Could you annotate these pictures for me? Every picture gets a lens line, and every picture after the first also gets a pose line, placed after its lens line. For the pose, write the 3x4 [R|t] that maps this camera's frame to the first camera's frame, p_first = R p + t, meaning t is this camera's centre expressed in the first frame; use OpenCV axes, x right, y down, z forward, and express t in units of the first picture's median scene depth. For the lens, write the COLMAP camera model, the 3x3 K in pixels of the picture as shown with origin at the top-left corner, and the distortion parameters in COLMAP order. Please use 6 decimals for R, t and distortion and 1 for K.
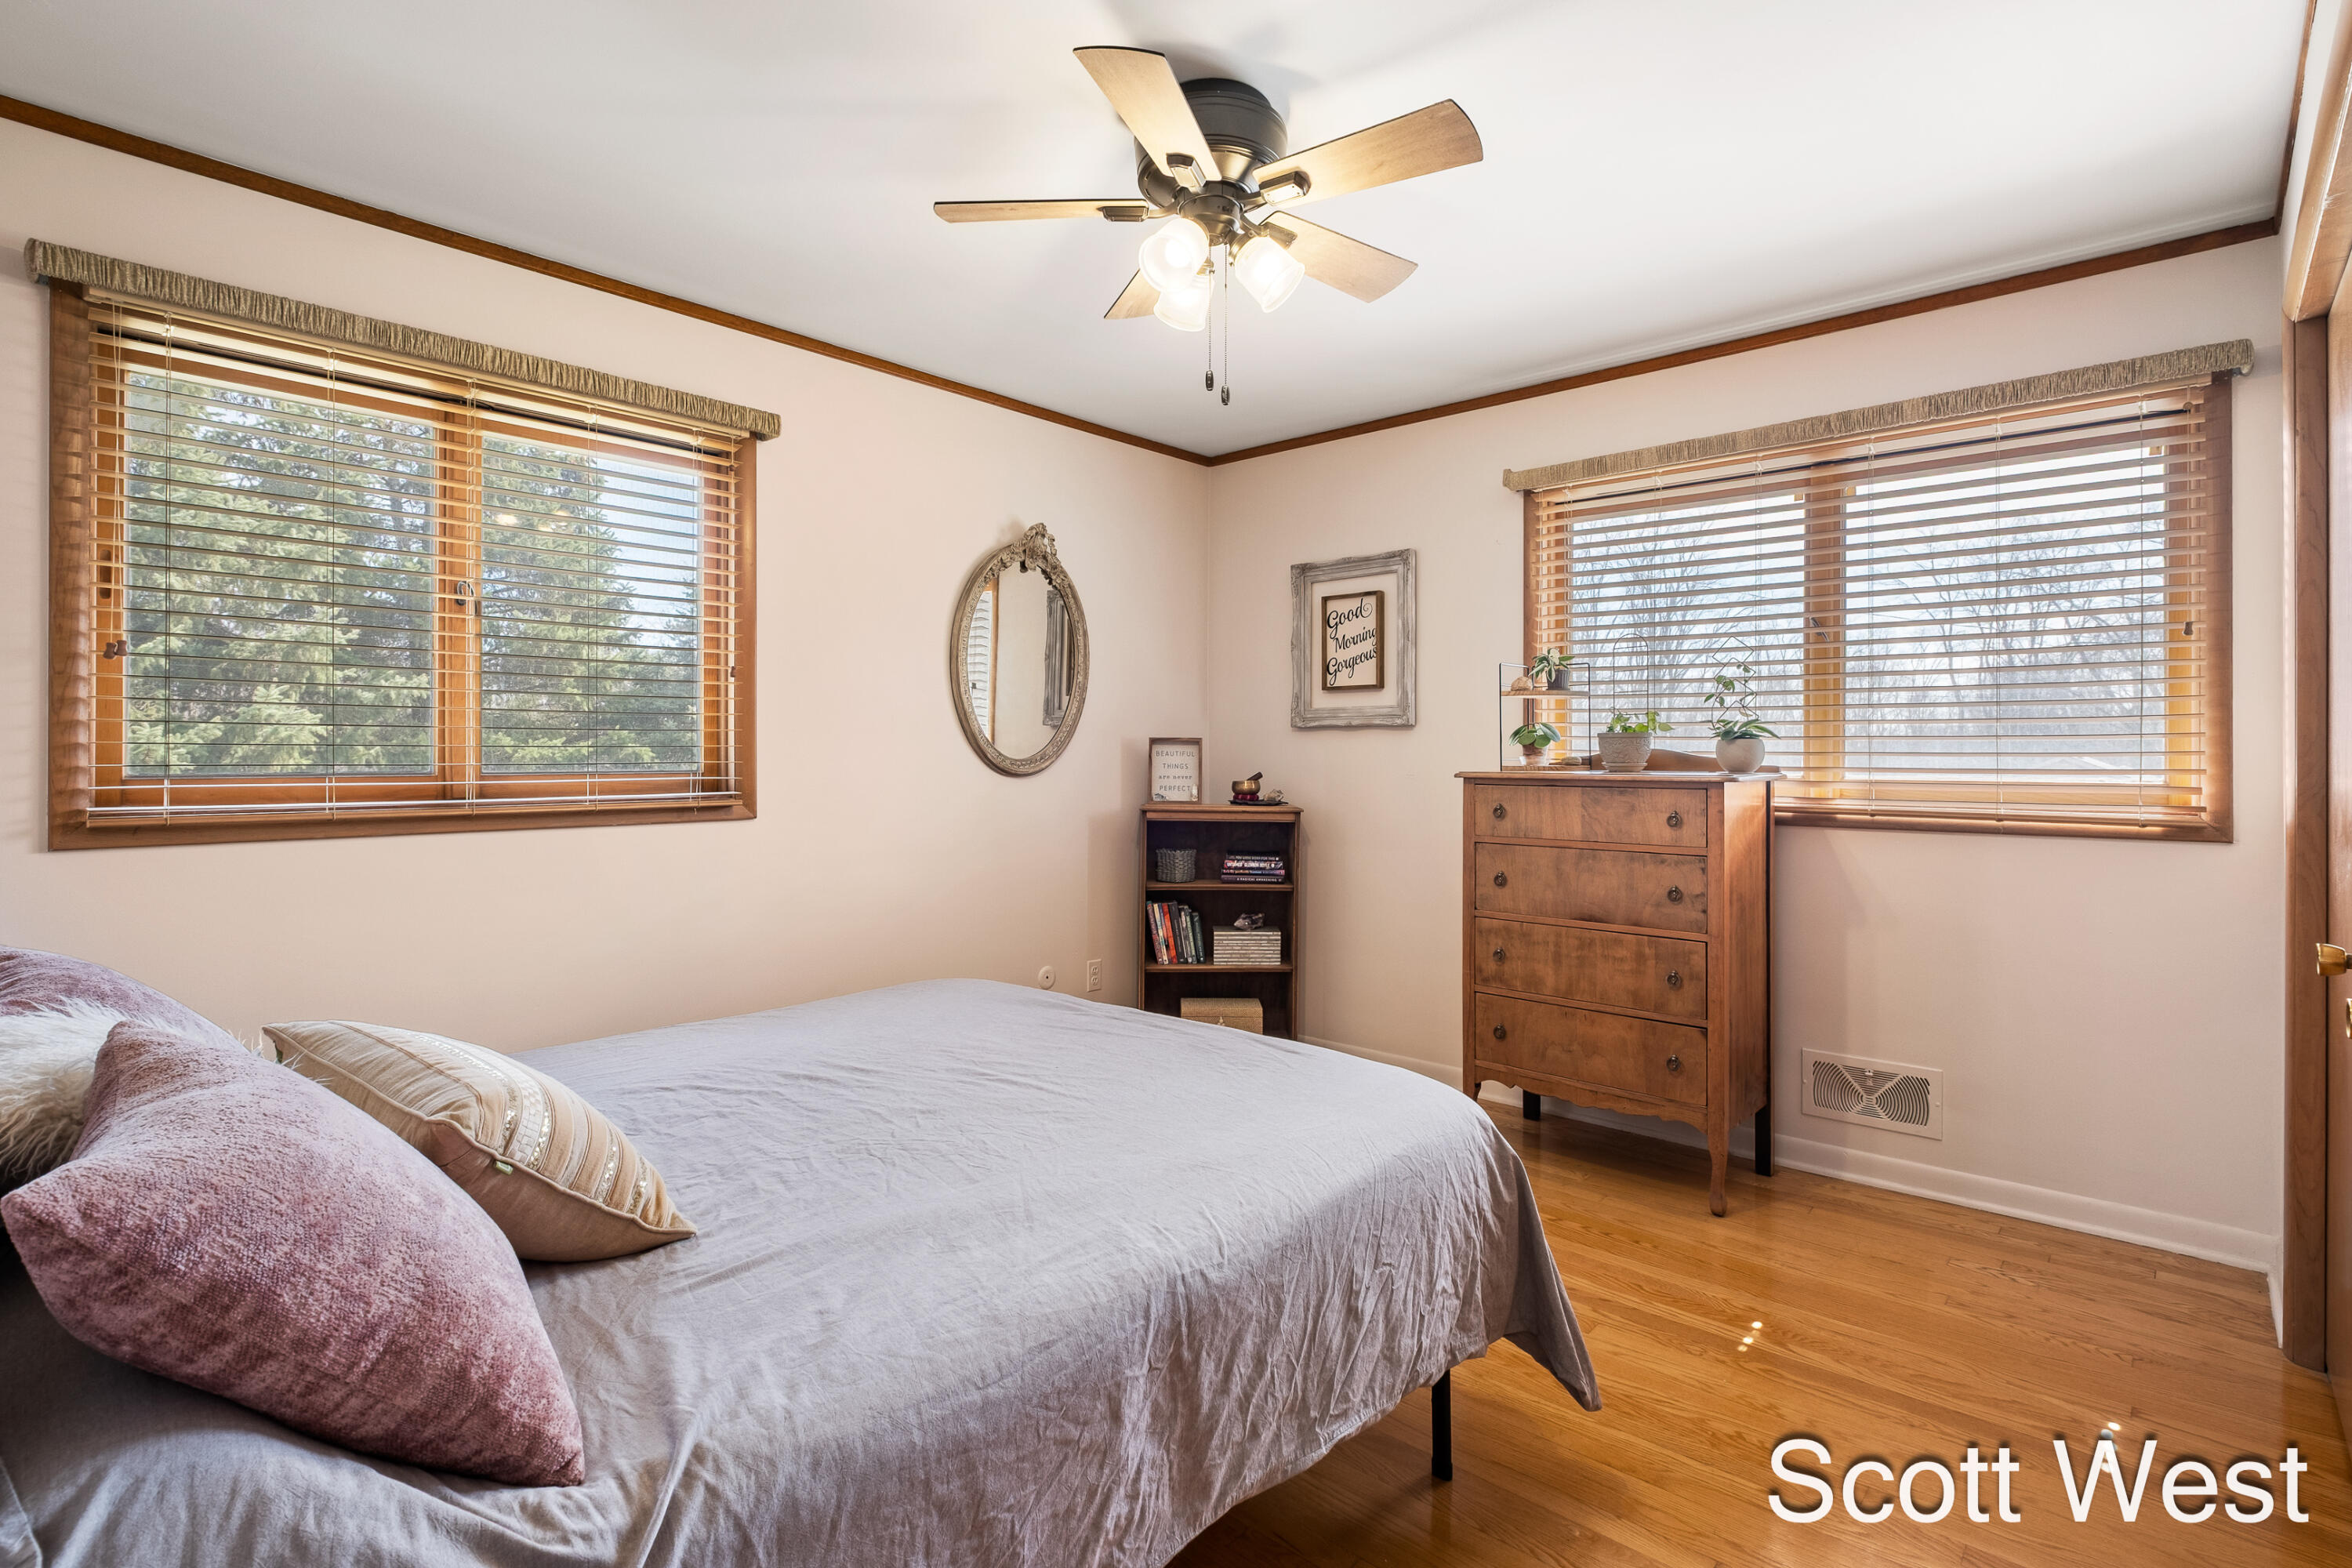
lens RADIAL K [[1162.9, 0, 1179.3], [0, 1162.9, 743.1], [0, 0, 1]] dist [0.000357, -0.000093]
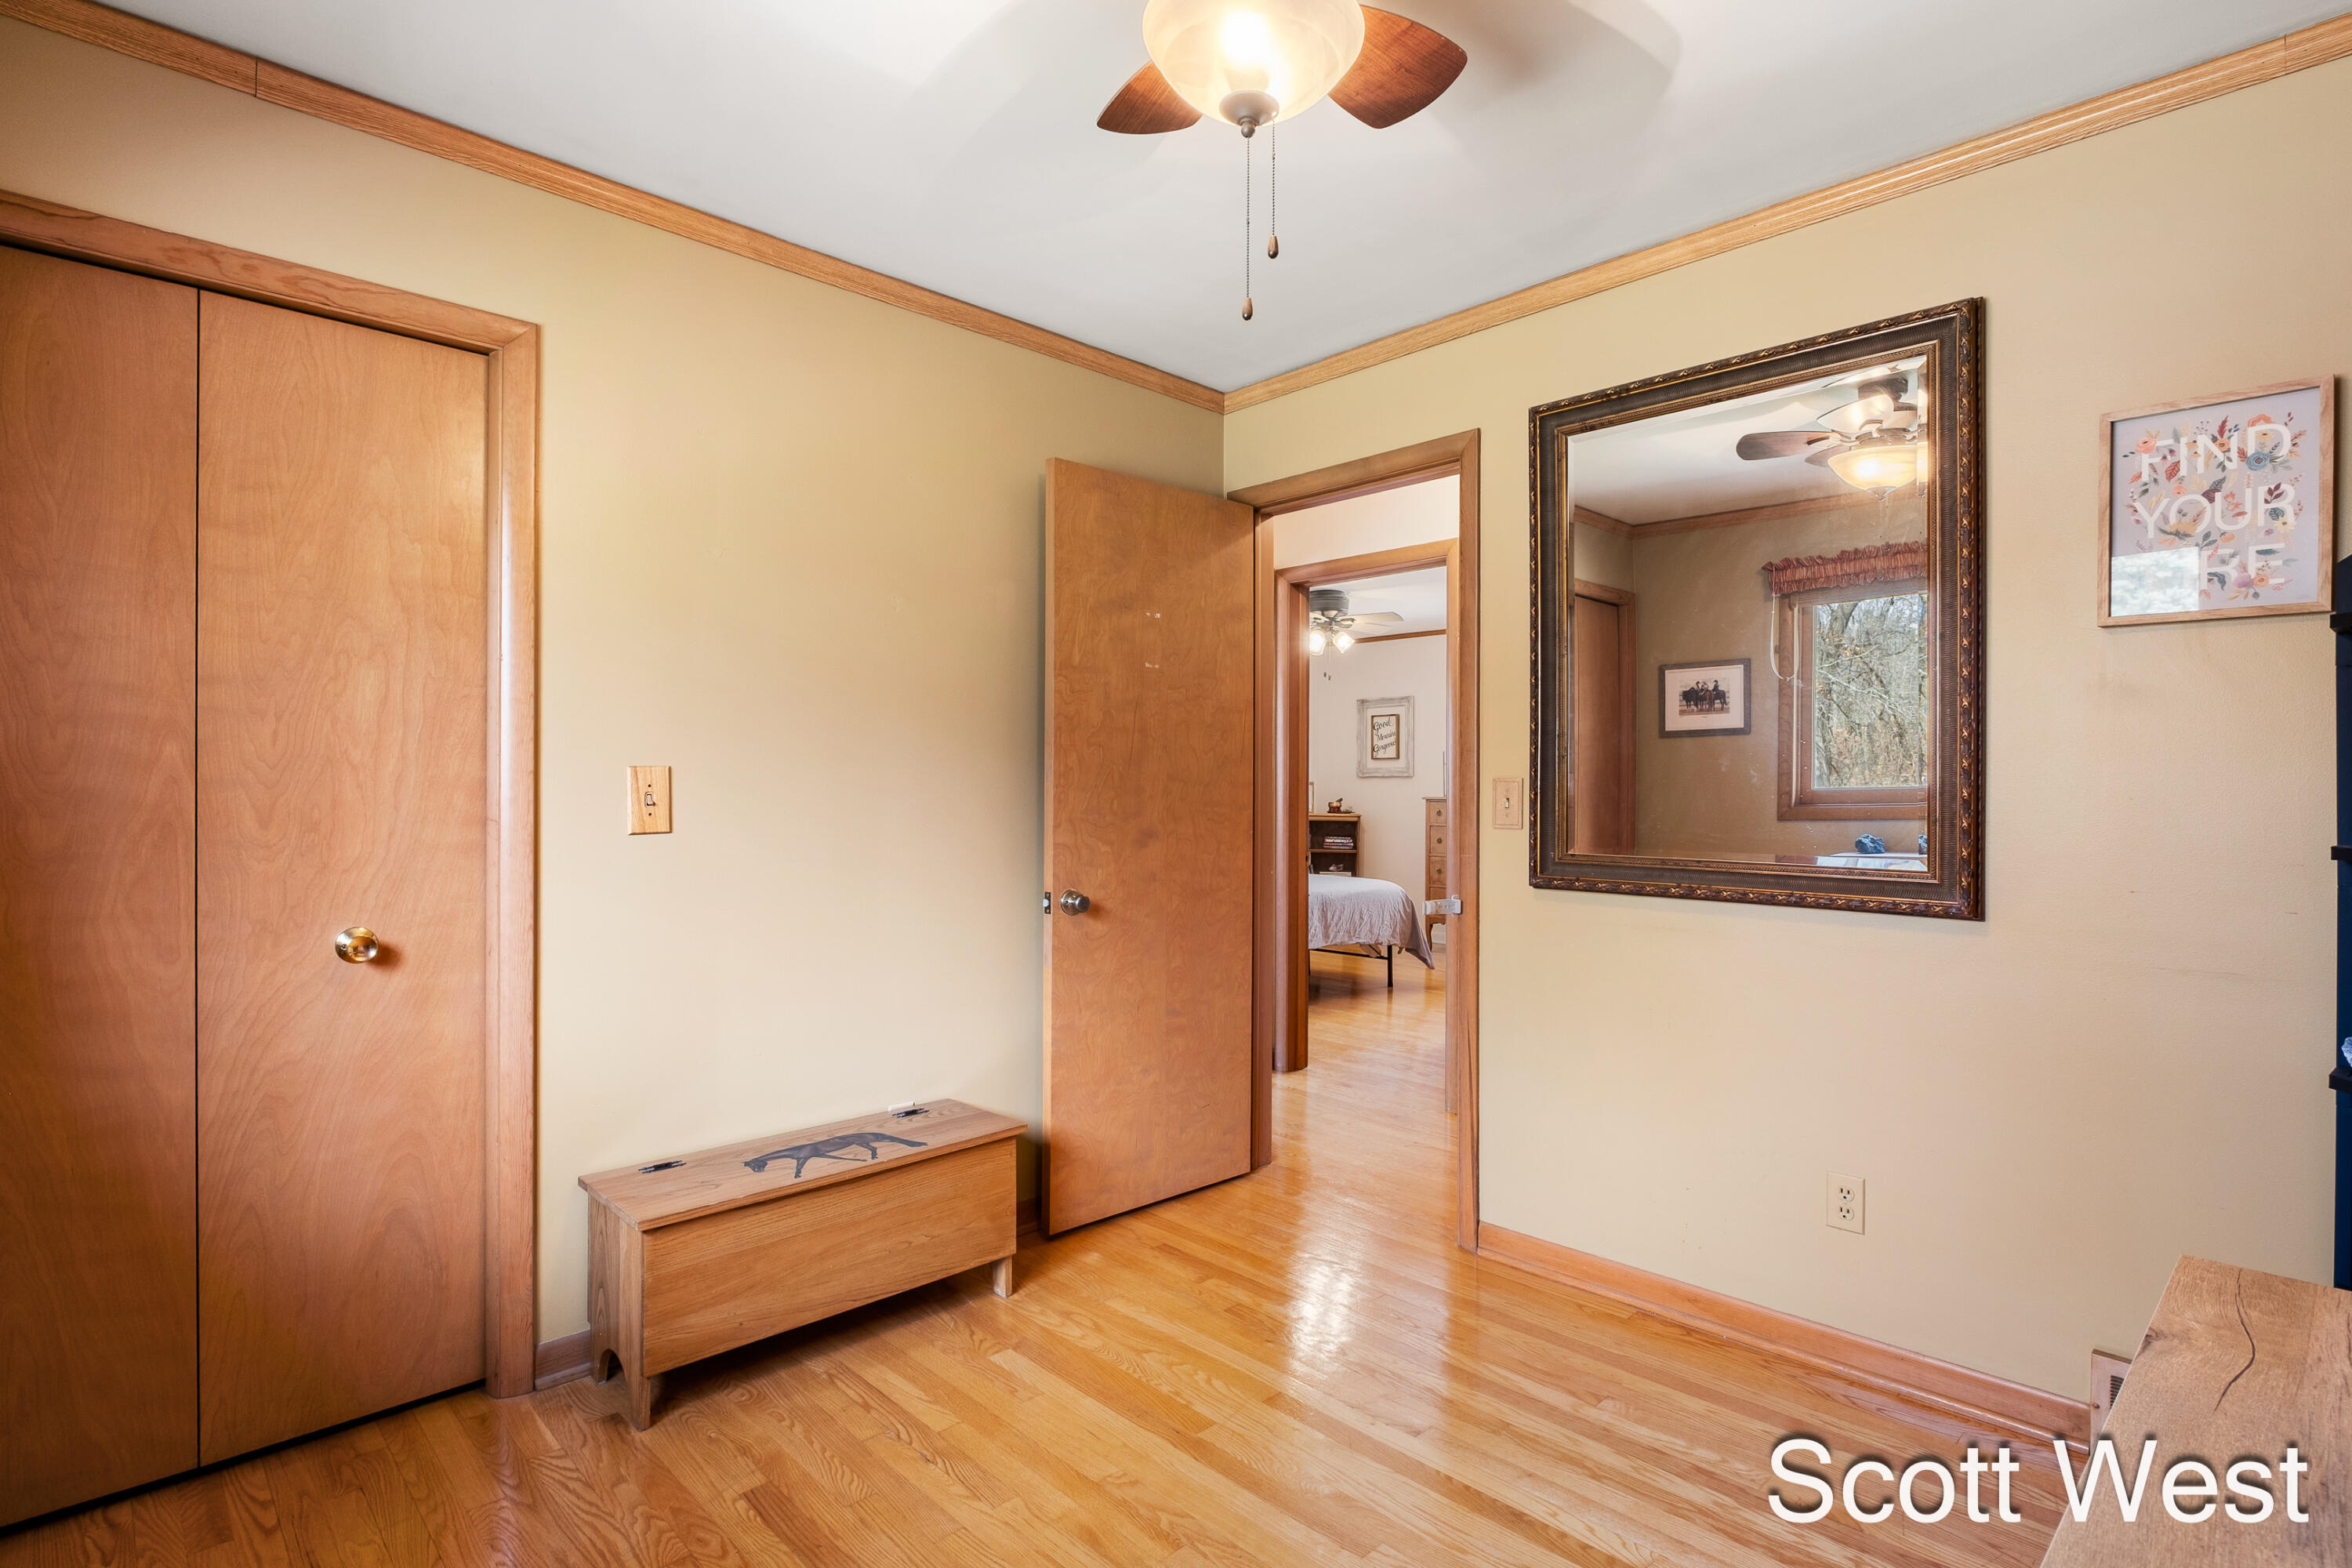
lens RADIAL K [[1204.2, 0, 1175.4], [0, 1204.2, 771.7], [0, 0, 1]] dist [0.000473, -0.000714]
pose [[0.997470, -0.001170, -0.071082, -0.079613], [0.000622, 0.999970, -0.007730, -0.007141], [0.071089, 0.007666, 0.997441, -1.258895]]
